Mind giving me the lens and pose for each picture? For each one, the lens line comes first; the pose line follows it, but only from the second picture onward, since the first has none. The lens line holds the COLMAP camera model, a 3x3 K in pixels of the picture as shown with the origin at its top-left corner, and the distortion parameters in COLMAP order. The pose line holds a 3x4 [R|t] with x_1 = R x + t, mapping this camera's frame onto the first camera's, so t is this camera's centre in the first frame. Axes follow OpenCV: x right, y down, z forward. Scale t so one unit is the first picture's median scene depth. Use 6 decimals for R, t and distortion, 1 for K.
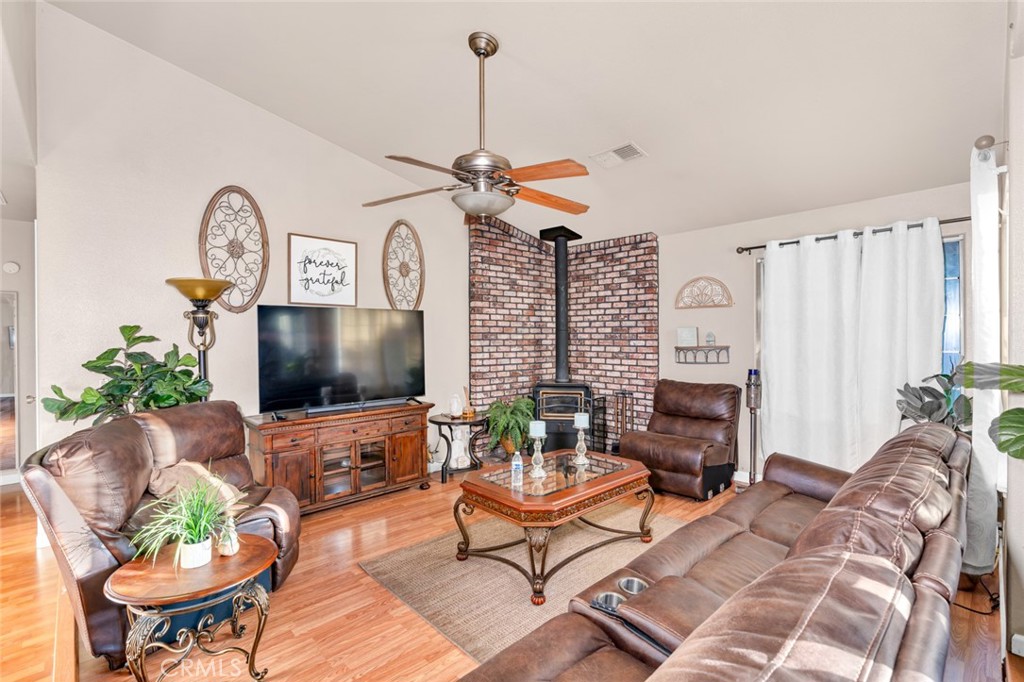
lens RADIAL K [[493.1, 0, 515.5], [0, 493.1, 335.1], [0, 0, 1]] dist [-0.005218, 0.007913]
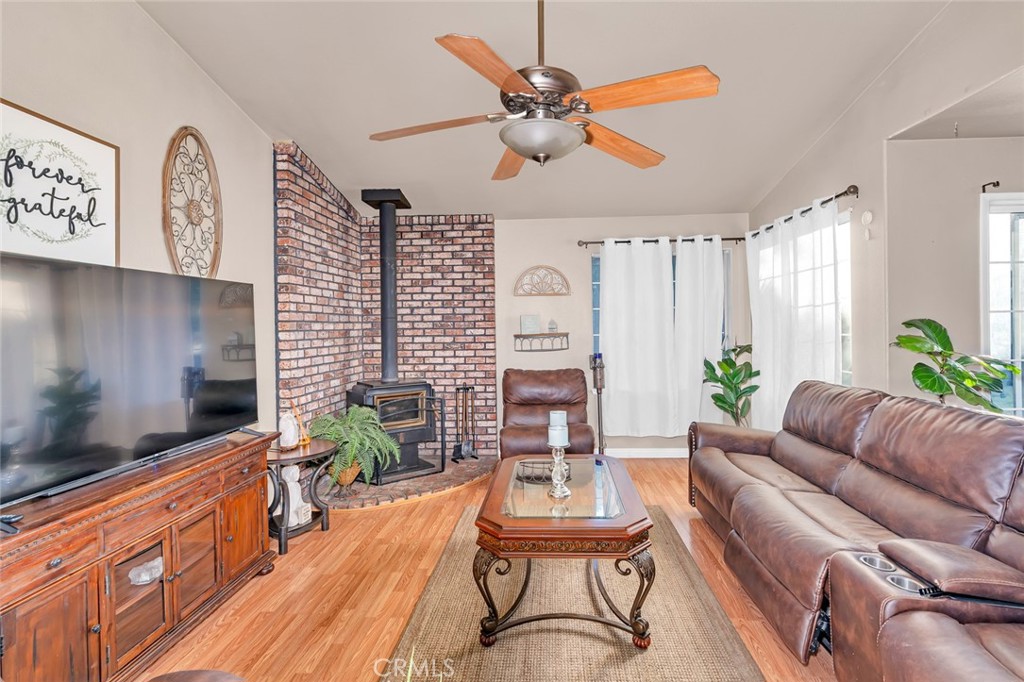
lens RADIAL K [[493.1, 0, 544.9], [0, 493.1, 319.9], [0, 0, 1]] dist [-0.005218, 0.007913]
pose [[0.697370, -0.000235, 0.716712, -0.319390], [0.011216, 0.999881, -0.010585, 0.004878], [-0.716624, 0.015420, 0.697289, 0.263167]]
